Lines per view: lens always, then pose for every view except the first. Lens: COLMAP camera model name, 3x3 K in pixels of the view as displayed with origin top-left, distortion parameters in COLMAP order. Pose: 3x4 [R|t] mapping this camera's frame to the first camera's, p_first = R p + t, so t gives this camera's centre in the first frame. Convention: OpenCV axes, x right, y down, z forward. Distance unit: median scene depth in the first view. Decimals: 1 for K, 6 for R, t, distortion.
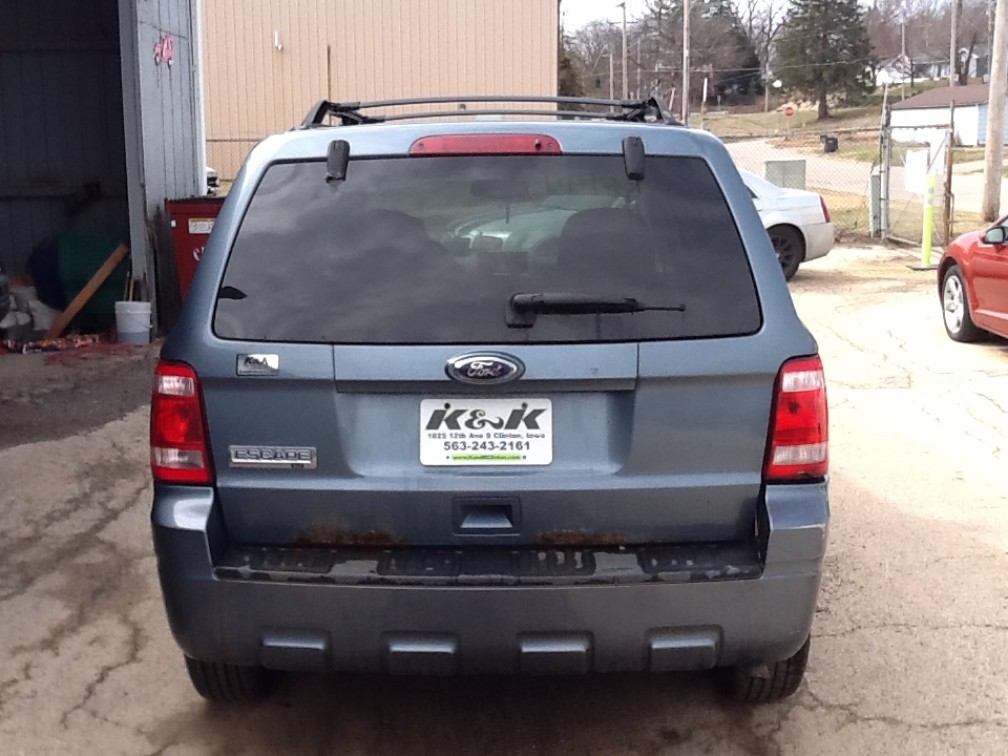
lens RADIAL K [[1347.5, 0, 504.0], [0, 1347.5, 378.0], [0, 0, 1]] dist [-0.026516, -0.013084]
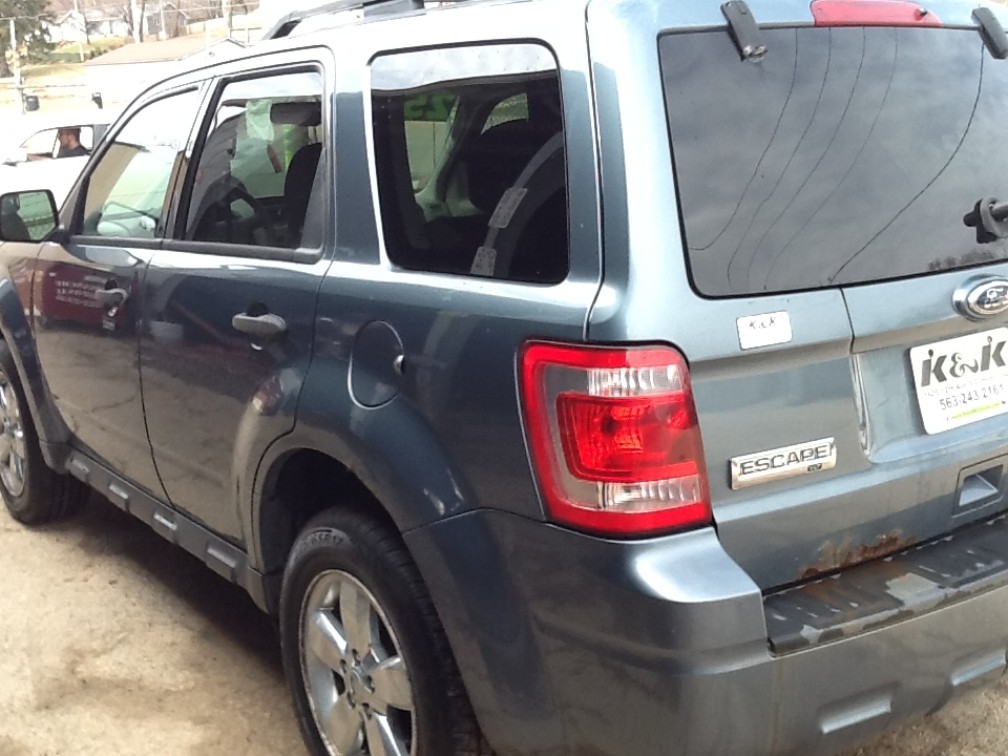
lens RADIAL K [[1283.4, 0, 504.0], [0, 1283.4, 378.0], [0, 0, 1]] dist [0.005593, 0.014751]
pose [[0.786782, -0.147648, 0.599312, -0.666584], [0.127110, 0.988914, 0.076761, -0.051565], [-0.604001, 0.015785, 0.796827, 0.564990]]
